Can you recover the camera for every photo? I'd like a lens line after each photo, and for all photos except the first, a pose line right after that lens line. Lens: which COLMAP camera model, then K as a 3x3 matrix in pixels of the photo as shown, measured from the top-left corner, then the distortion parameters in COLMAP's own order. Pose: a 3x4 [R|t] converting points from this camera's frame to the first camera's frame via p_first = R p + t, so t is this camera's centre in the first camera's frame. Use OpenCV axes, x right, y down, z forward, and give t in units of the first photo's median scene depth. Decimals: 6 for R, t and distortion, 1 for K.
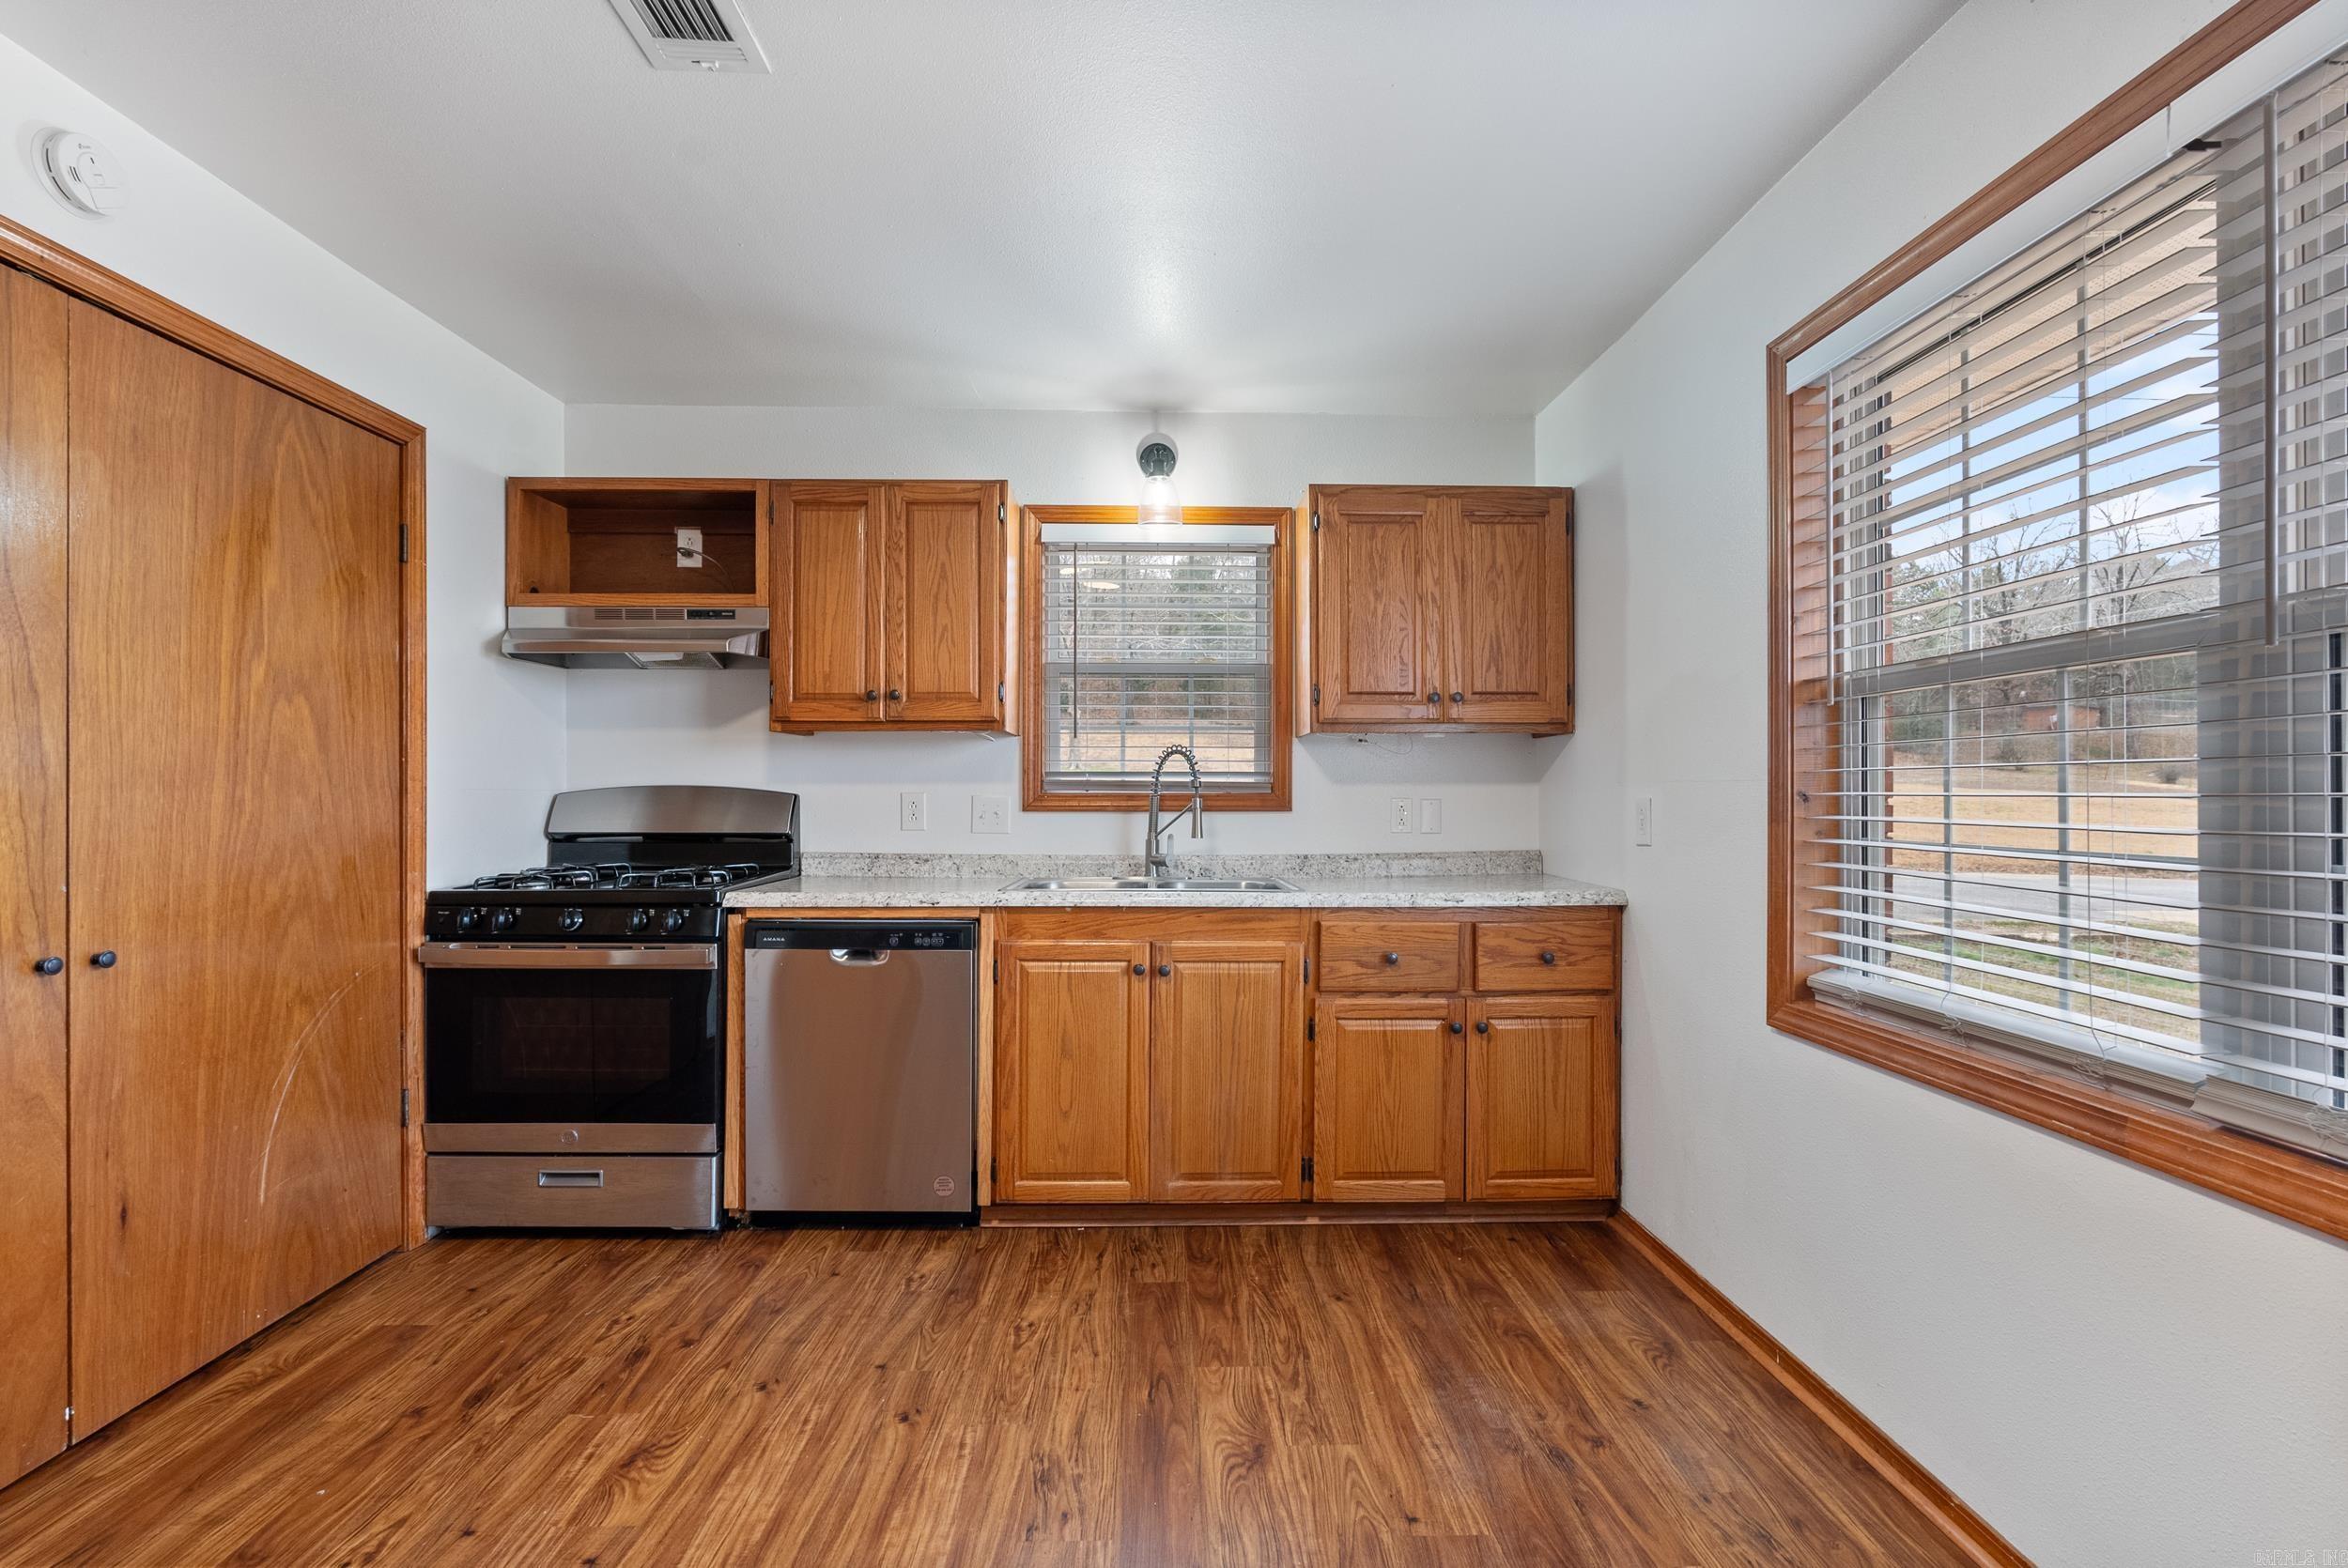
lens RADIAL K [[1040.0, 0, 1177.9], [0, 1040.0, 783.8], [0, 0, 1]] dist [-0.006073, 0.000794]
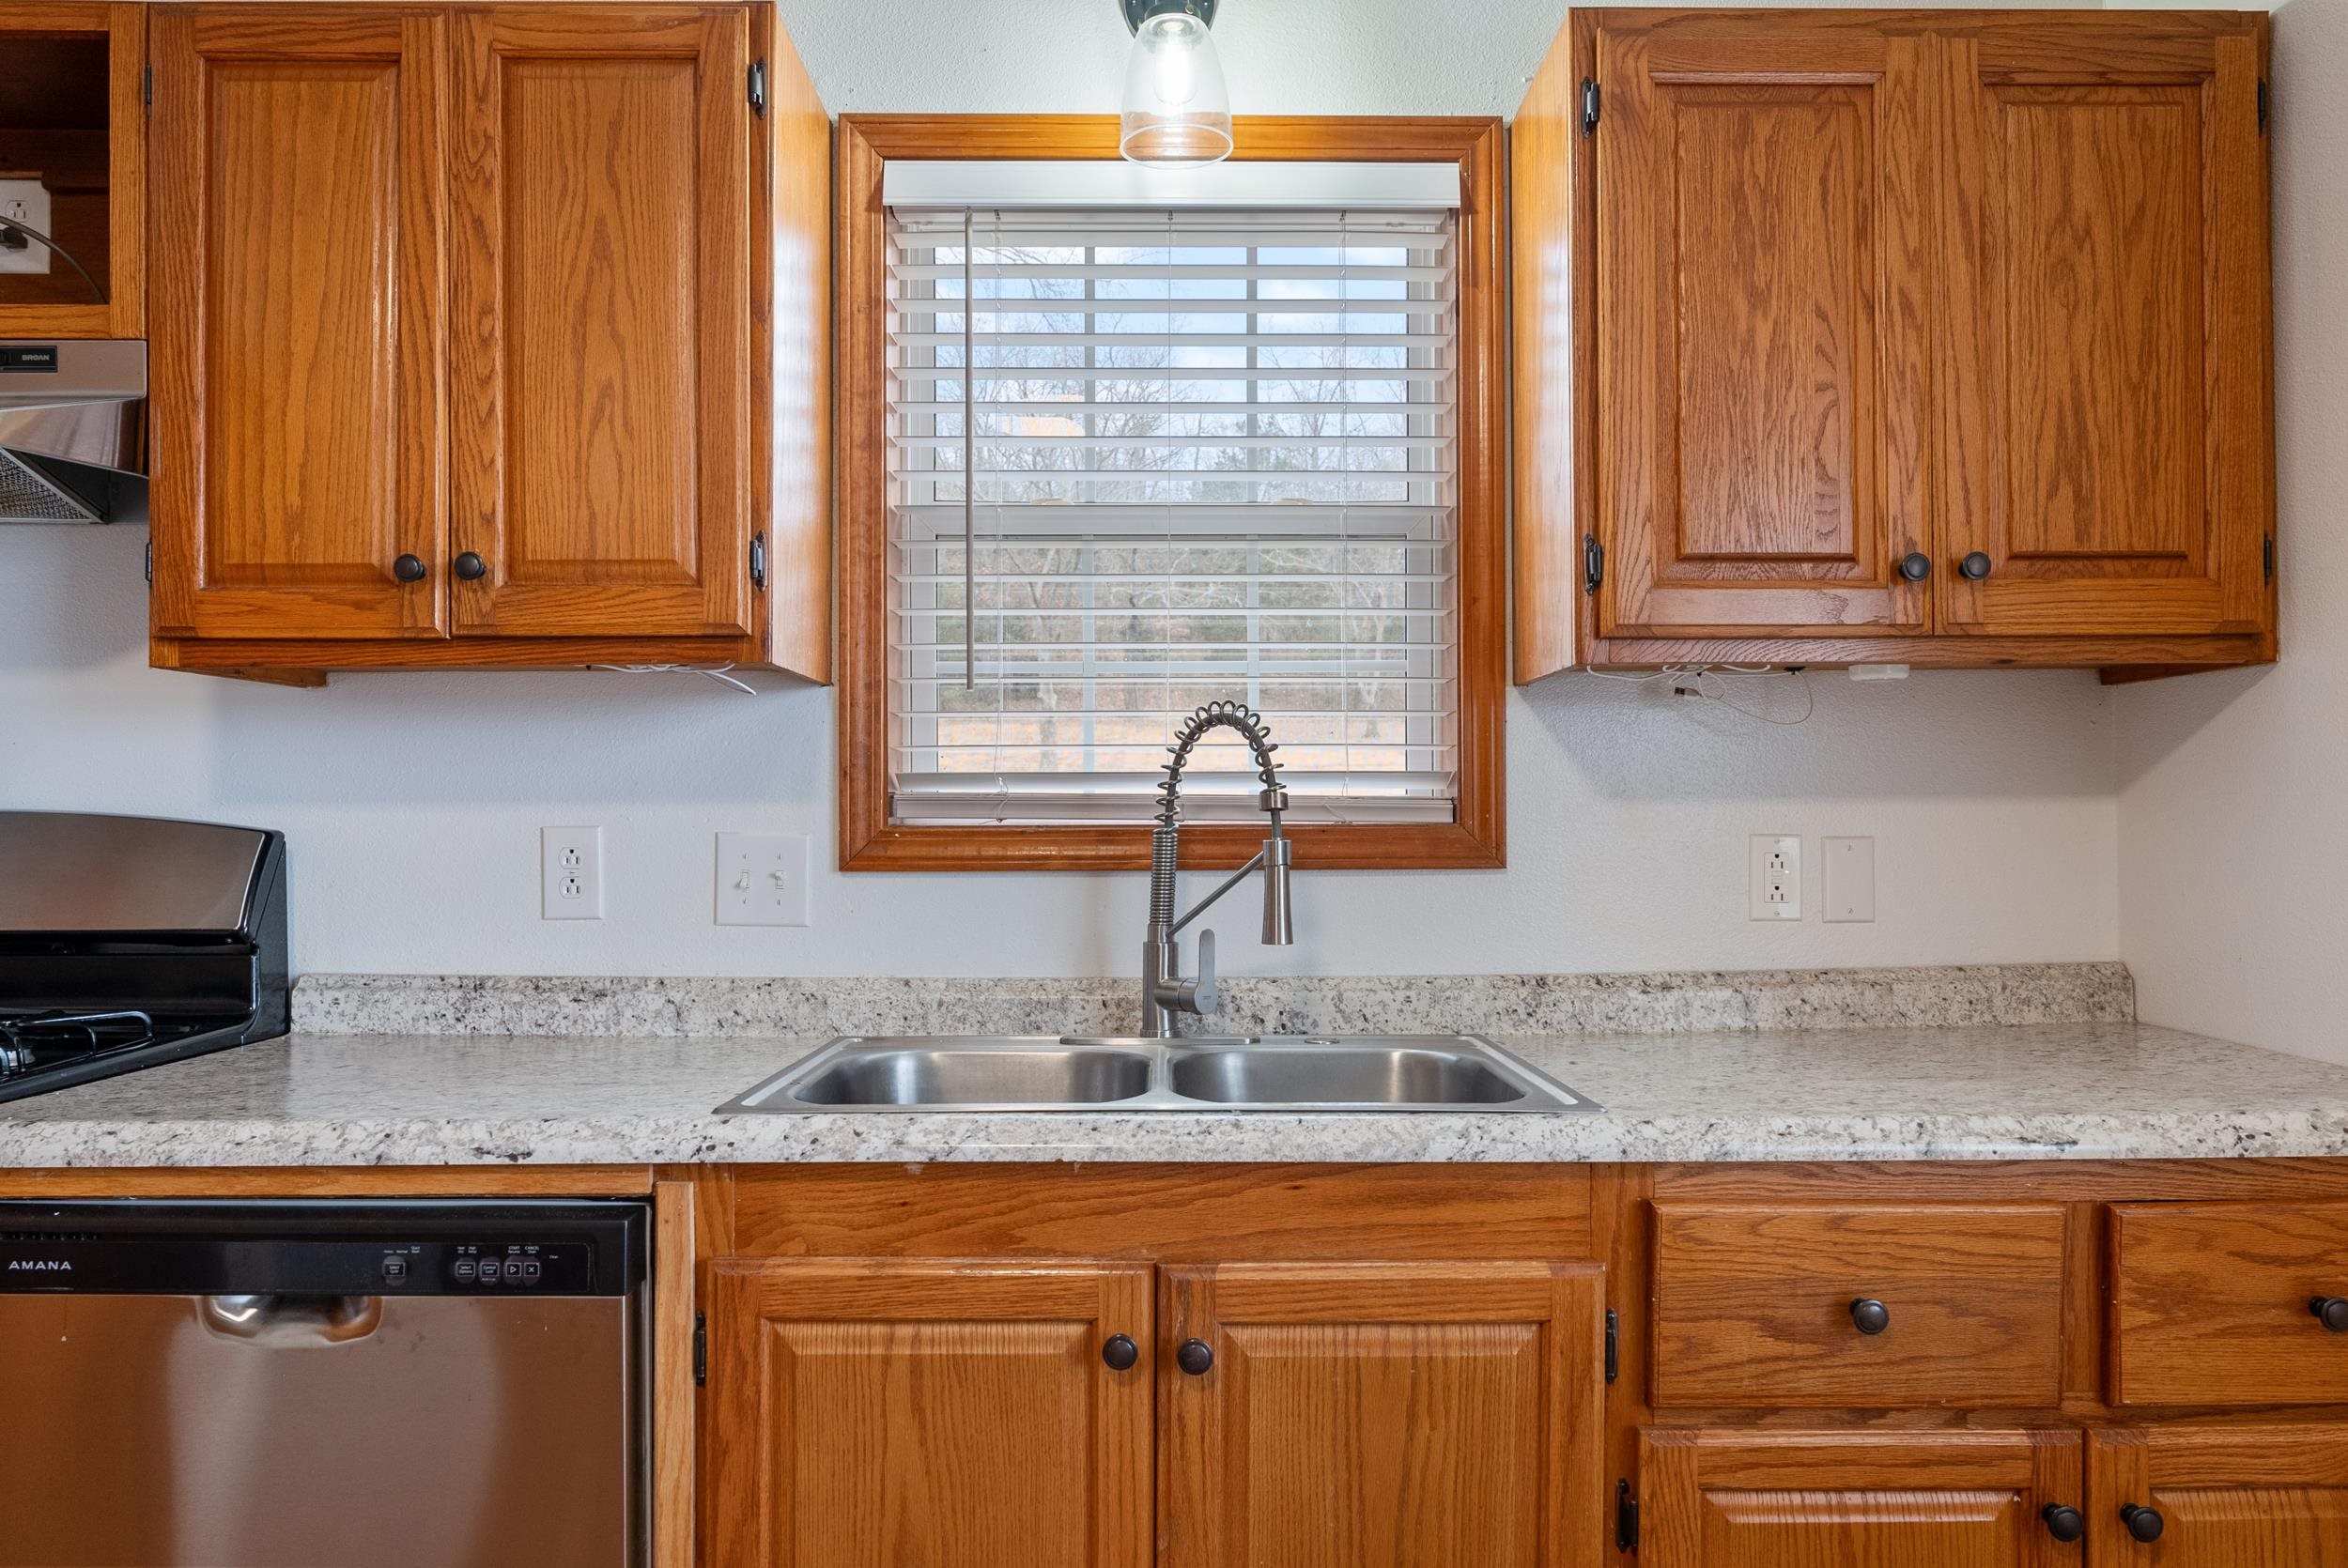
lens RADIAL K [[1514.4, 0, 1176.3], [0, 1514.4, 804.7], [0, 0, 1]] dist [-0.005546, 0.003717]
pose [[0.999829, -0.004395, -0.017985, -0.009382], [0.004394, 0.999990, -0.000096, 0.001523], [0.017986, 0.000017, 0.999838, 0.502793]]
